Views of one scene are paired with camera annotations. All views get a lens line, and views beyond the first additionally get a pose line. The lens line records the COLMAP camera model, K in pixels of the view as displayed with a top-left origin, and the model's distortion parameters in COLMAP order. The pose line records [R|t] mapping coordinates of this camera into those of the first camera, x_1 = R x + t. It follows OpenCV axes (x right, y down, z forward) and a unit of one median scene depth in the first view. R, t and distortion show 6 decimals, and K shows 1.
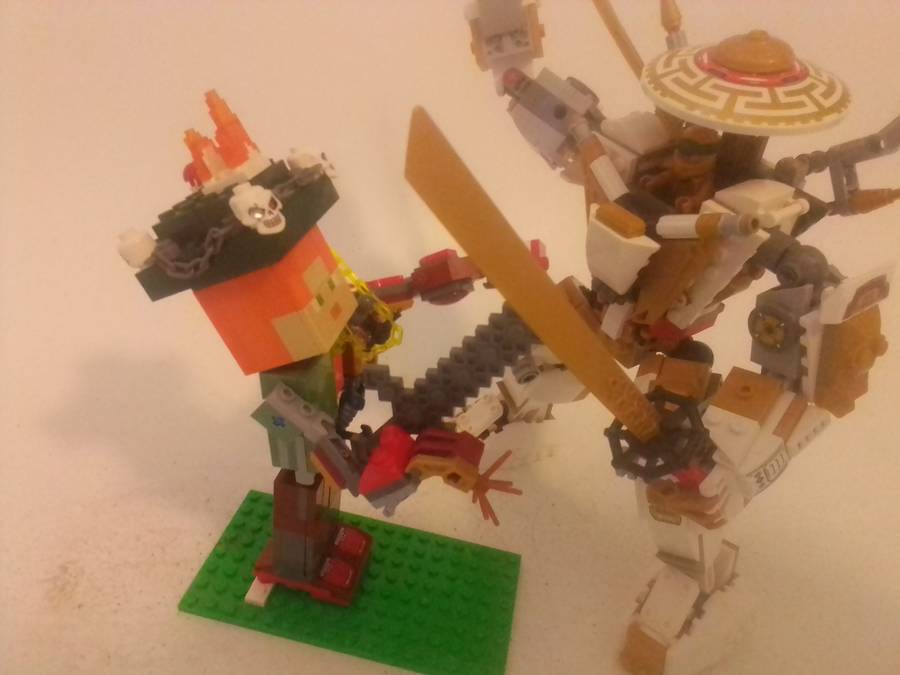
lens RADIAL K [[693.8, 0, 450.0], [0, 693.8, 337.5], [0, 0, 1]] dist [0.009506, -0.000739]
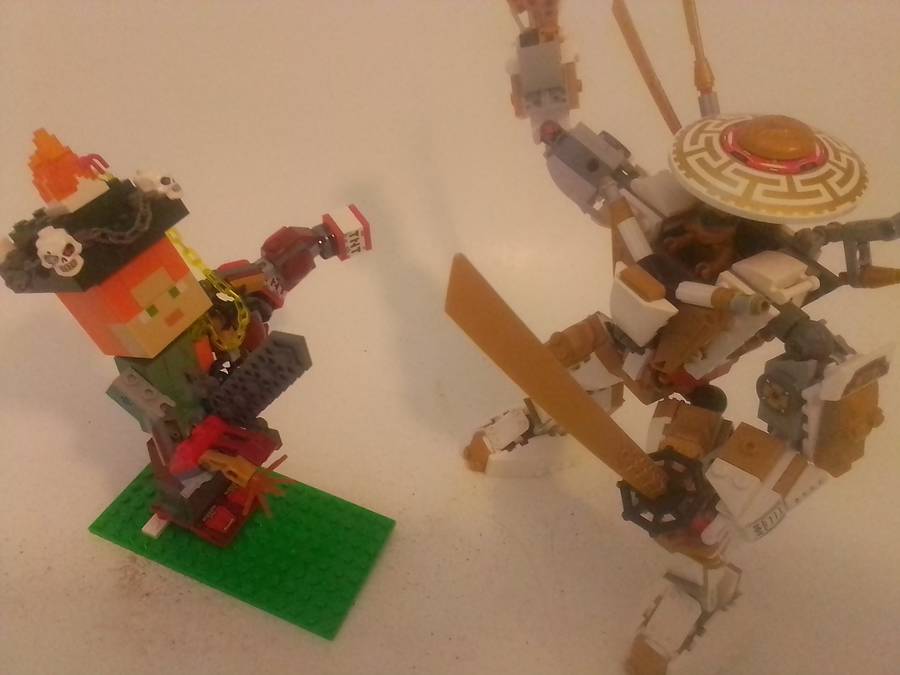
lens RADIAL K [[693.8, 0, 450.0], [0, 693.8, 337.5], [0, 0, 1]] dist [0.009506, -0.000739]
pose [[0.998244, 0.035514, -0.047411, 0.000875], [-0.032247, 0.997165, 0.067990, -0.149870], [0.049692, -0.066342, 0.996559, -0.095411]]
